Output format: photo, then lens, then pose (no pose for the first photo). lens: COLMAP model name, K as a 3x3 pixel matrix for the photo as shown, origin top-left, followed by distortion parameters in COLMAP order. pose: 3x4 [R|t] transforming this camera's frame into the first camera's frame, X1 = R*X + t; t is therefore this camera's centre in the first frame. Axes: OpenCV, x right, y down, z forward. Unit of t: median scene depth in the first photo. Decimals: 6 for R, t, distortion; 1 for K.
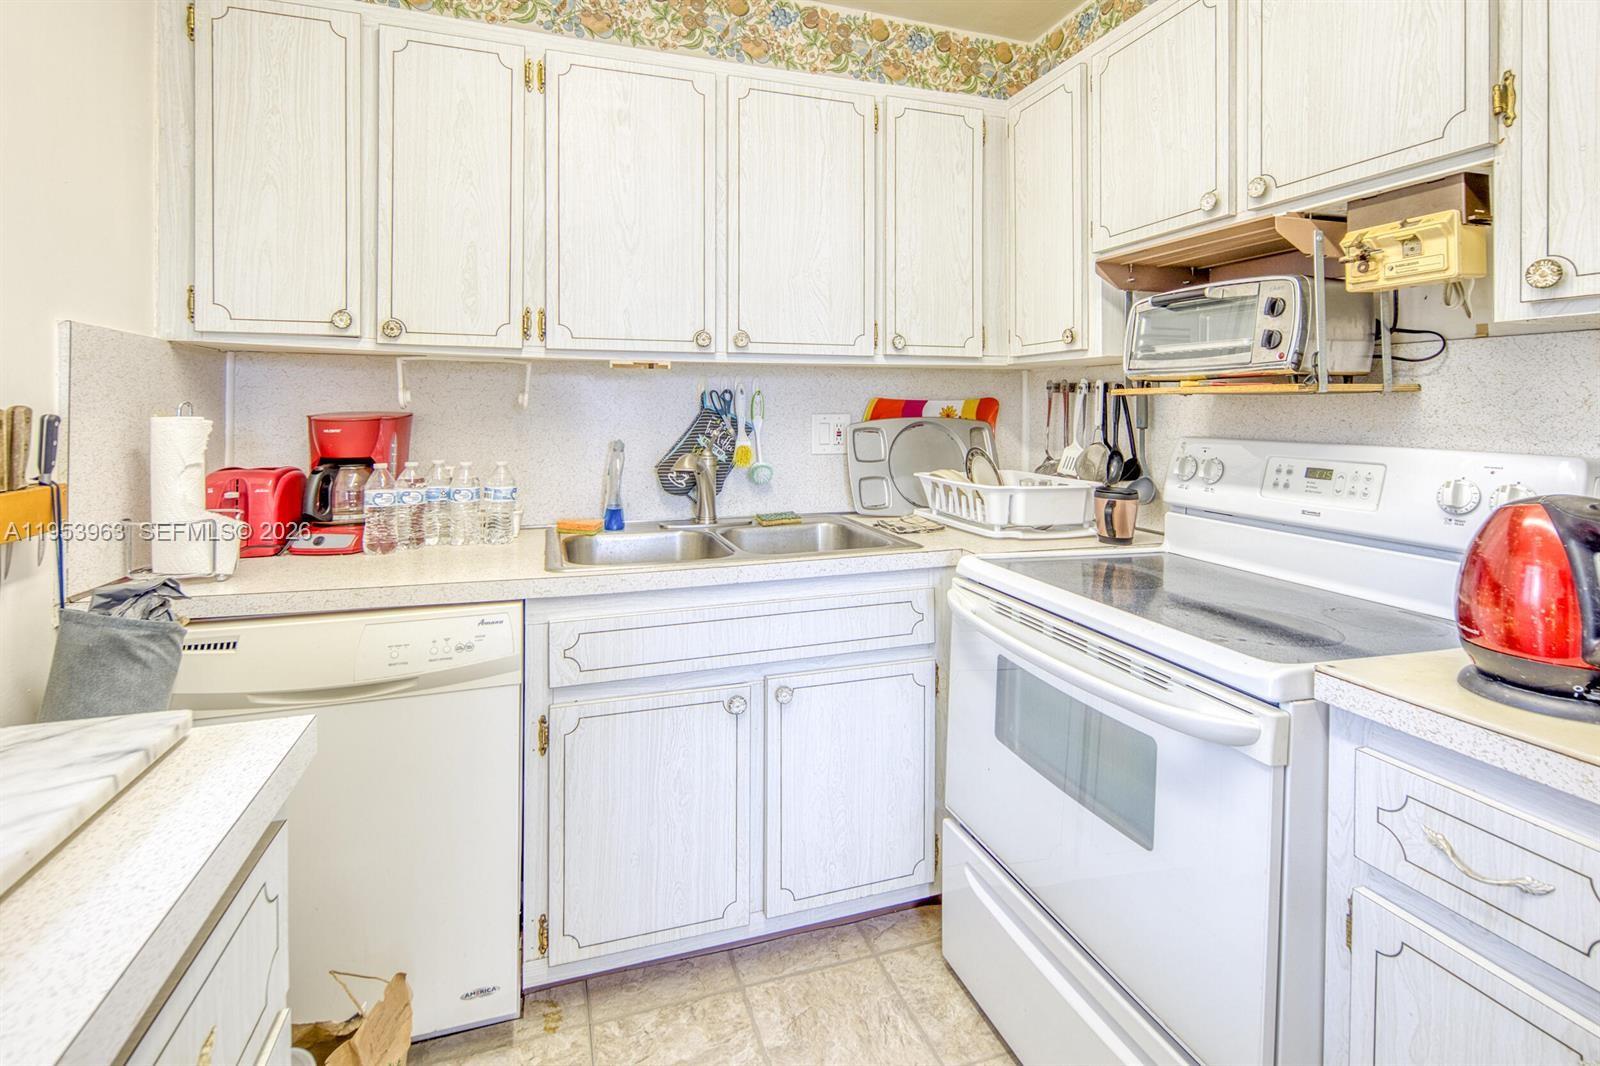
lens RADIAL K [[723.8, 0, 799.8], [0, 723.8, 500.8], [0, 0, 1]] dist [0.000992, -0.000889]
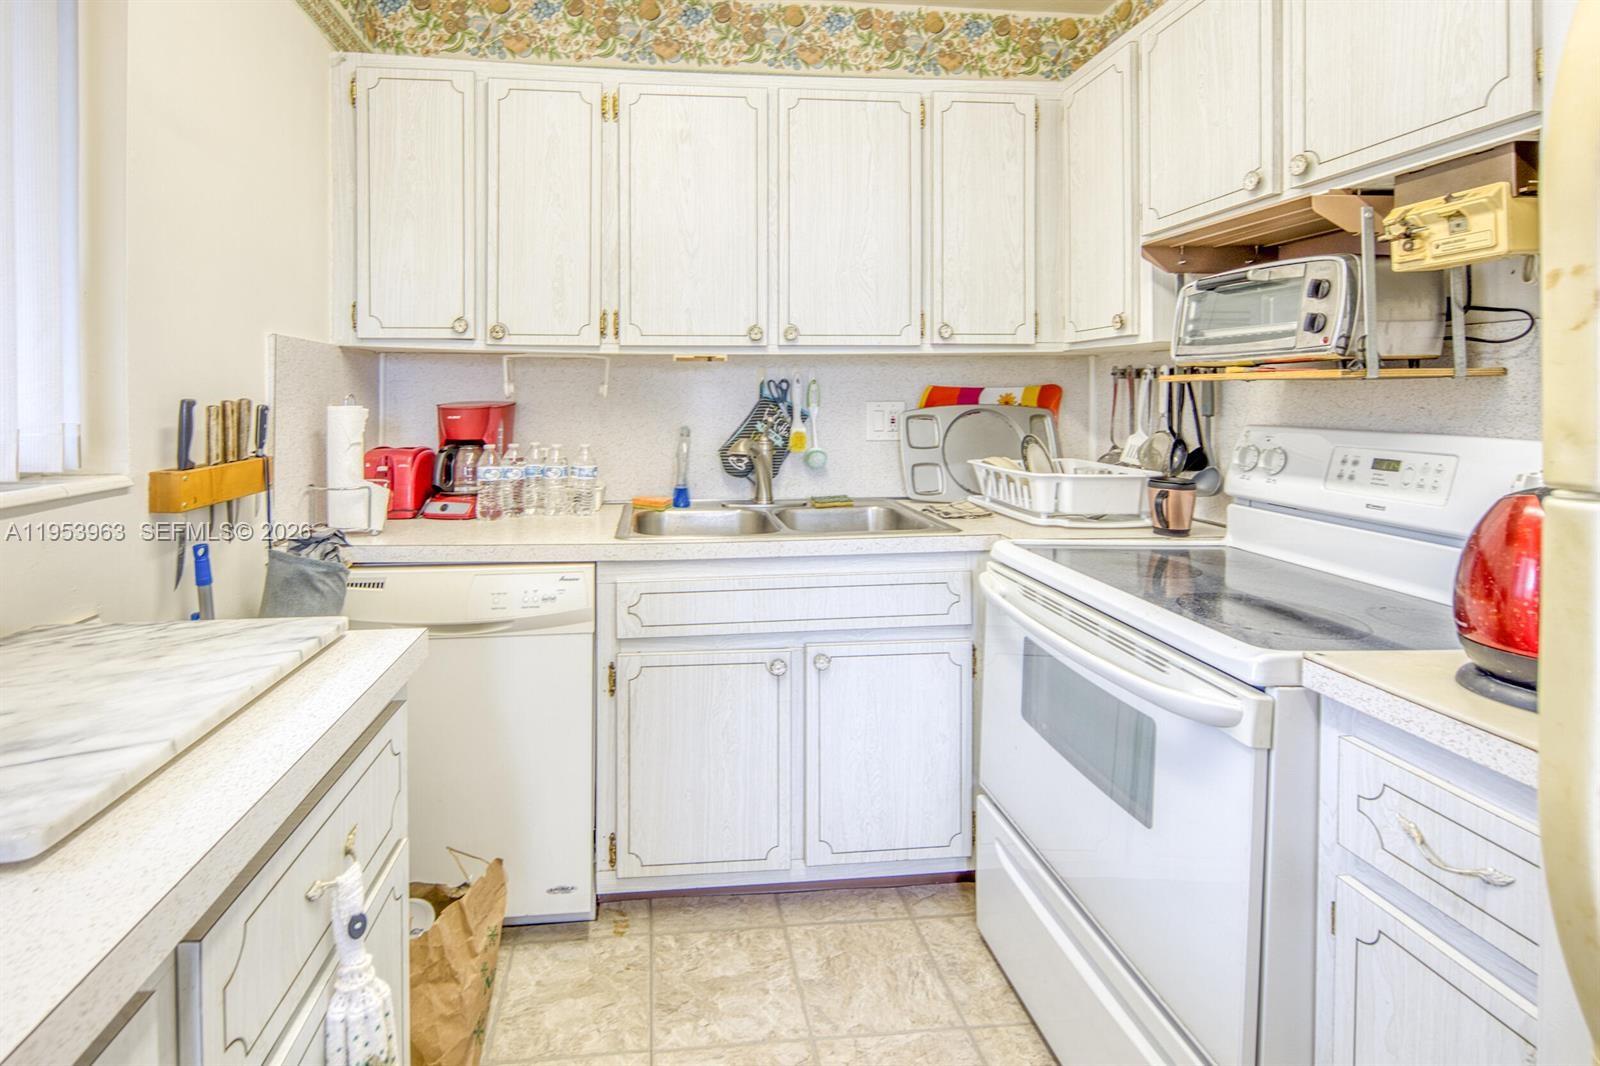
lens RADIAL K [[839.0, 0, 800.0], [0, 839.0, 533.0], [0, 0, 1]] dist [0.001469, -0.000216]
pose [[0.973508, 0.032758, -0.226296, 0.227083], [-0.023638, 0.998800, 0.042892, 0.021625], [0.227430, -0.036407, 0.973114, -0.228354]]
